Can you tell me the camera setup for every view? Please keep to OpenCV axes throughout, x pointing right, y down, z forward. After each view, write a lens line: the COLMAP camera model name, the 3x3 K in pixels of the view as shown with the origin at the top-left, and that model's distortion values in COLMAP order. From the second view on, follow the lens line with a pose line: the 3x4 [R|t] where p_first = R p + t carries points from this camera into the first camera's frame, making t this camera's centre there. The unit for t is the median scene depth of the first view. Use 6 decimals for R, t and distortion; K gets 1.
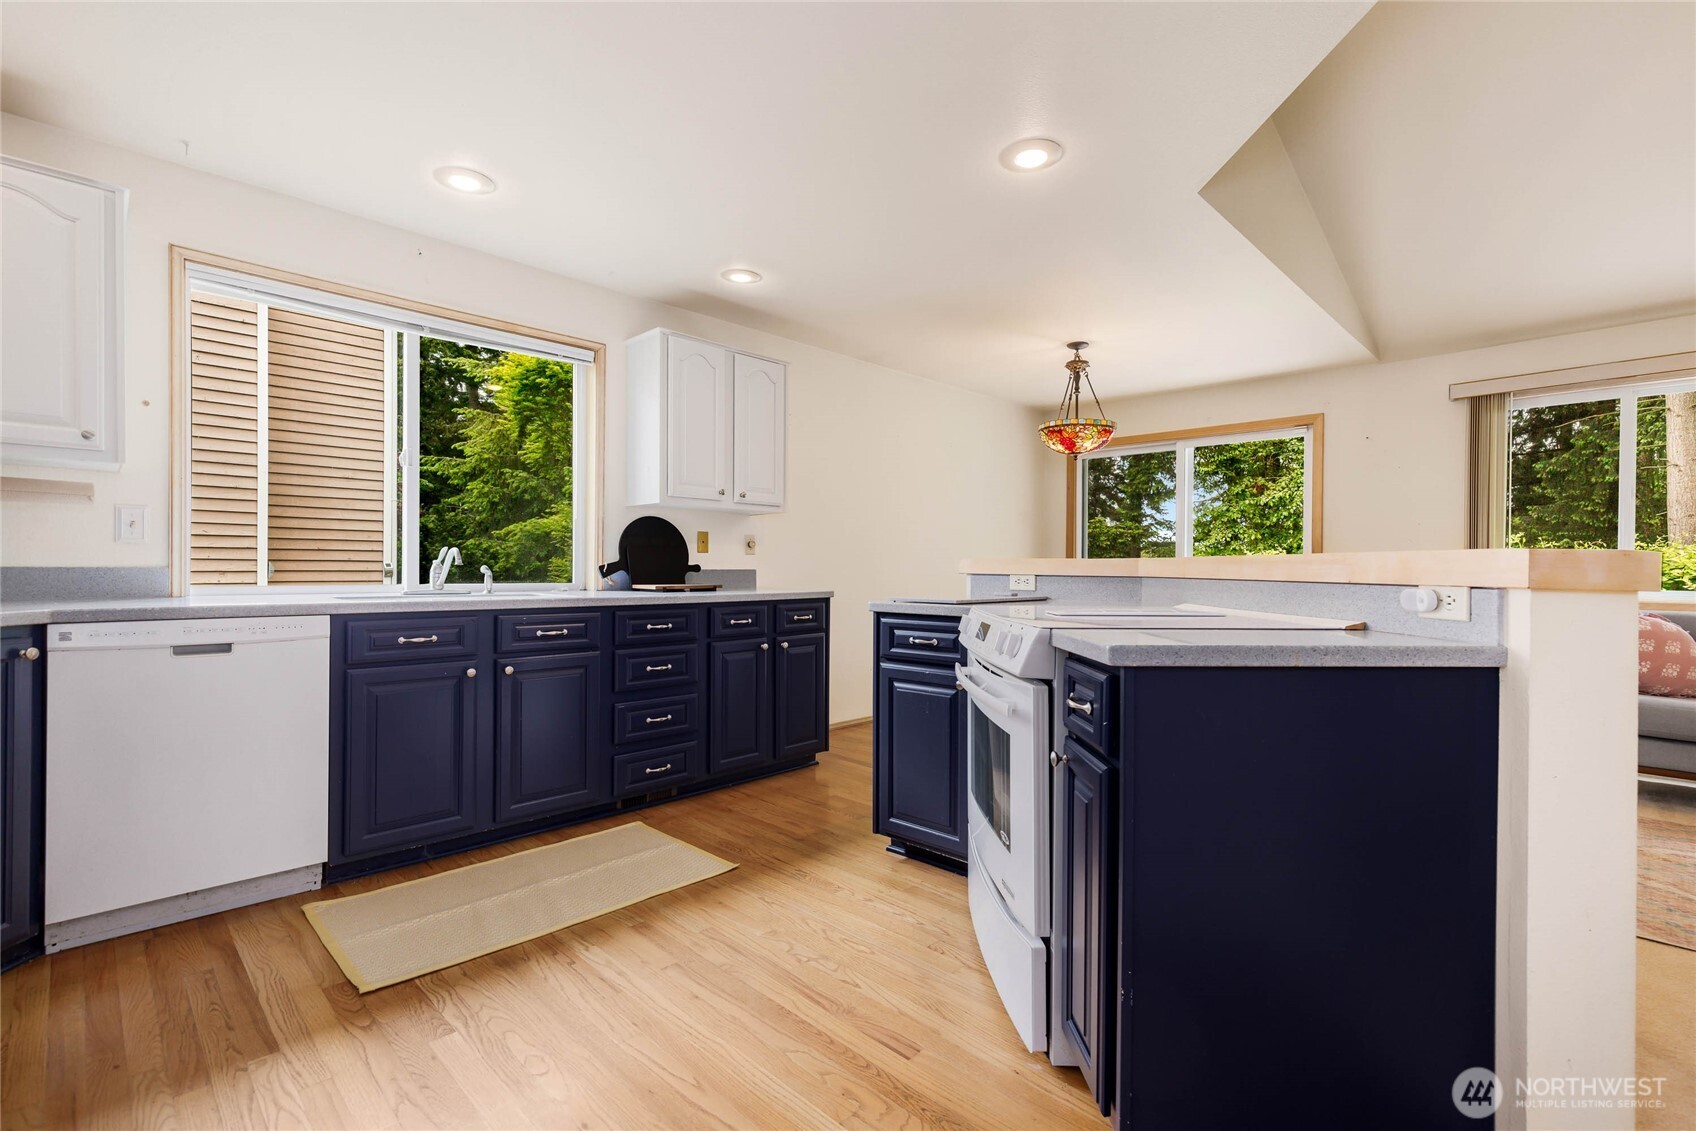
lens RADIAL K [[762.4, 0, 848.0], [0, 762.4, 565.5], [0, 0, 1]] dist [-0.000301, -0.000578]
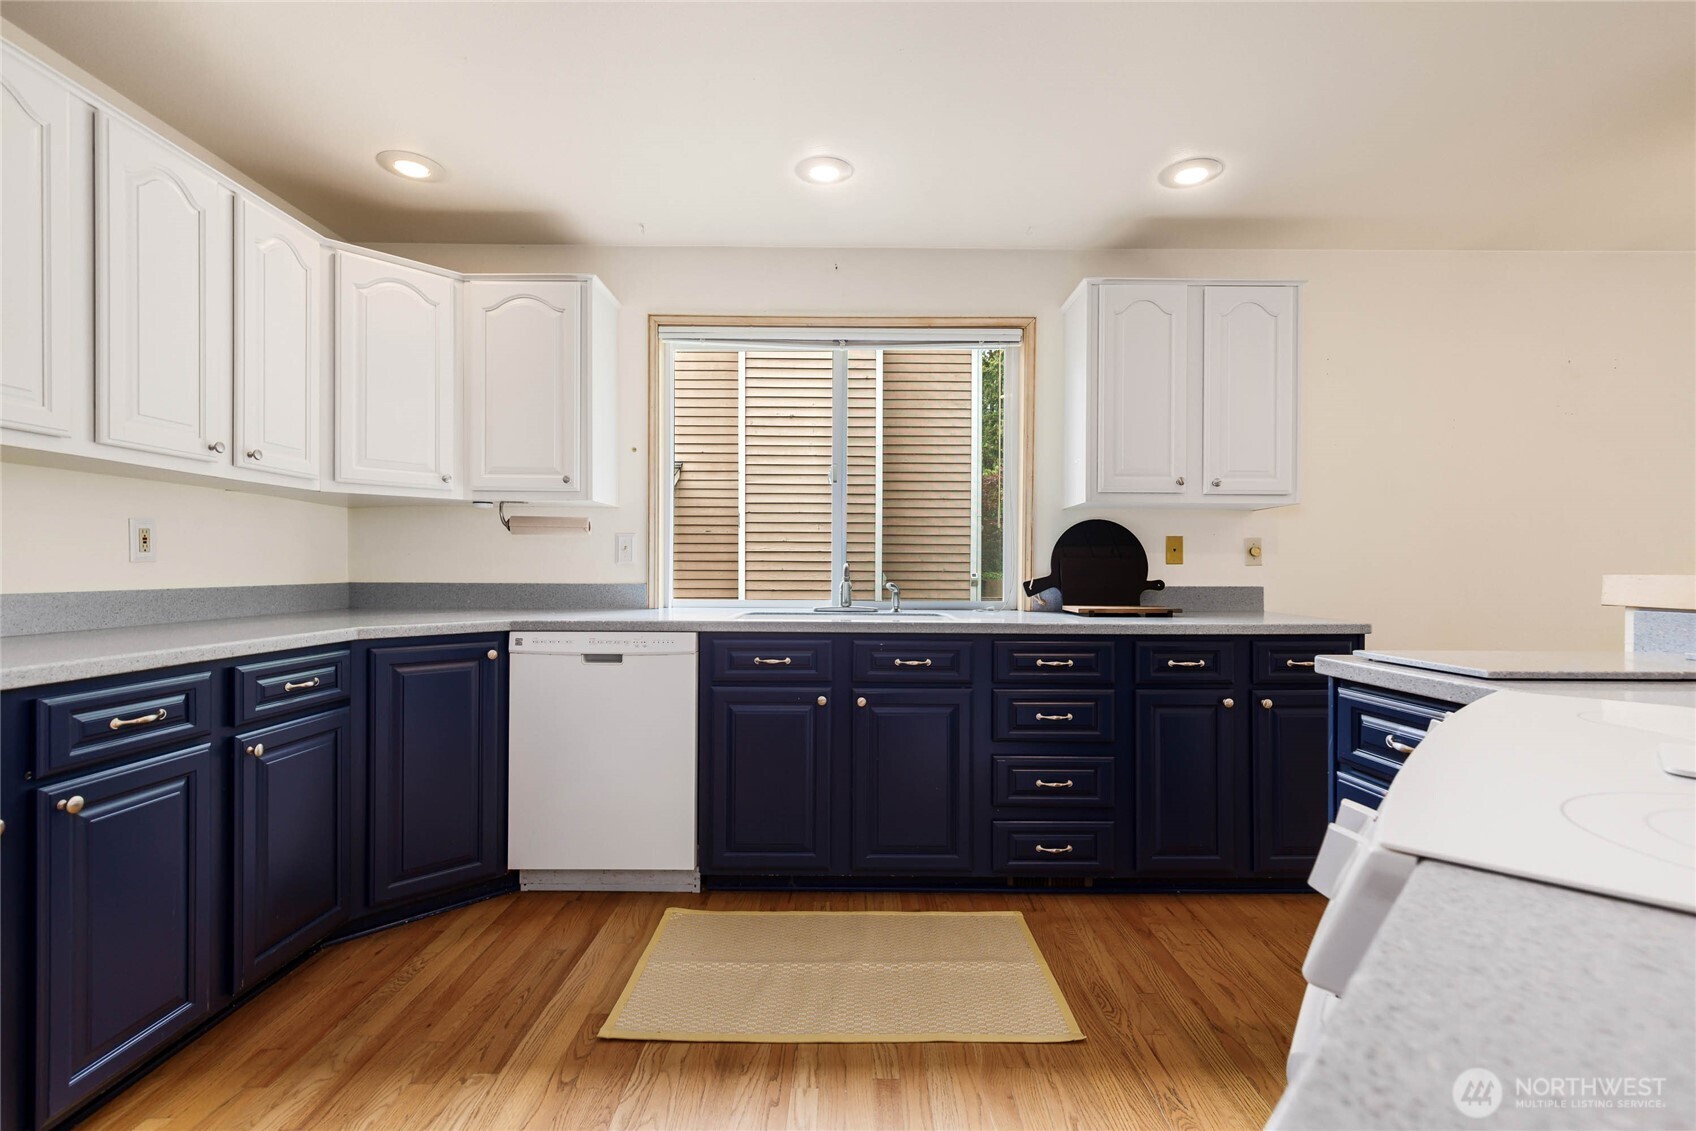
lens RADIAL K [[757.7, 0, 855.9], [0, 757.7, 570.2], [0, 0, 1]] dist [0.004404, -0.000009]
pose [[0.705535, -0.004794, -0.708659, 0.164008], [0.002350, 0.999987, -0.004425, -0.011565], [0.708671, 0.001457, 0.705537, 0.342618]]
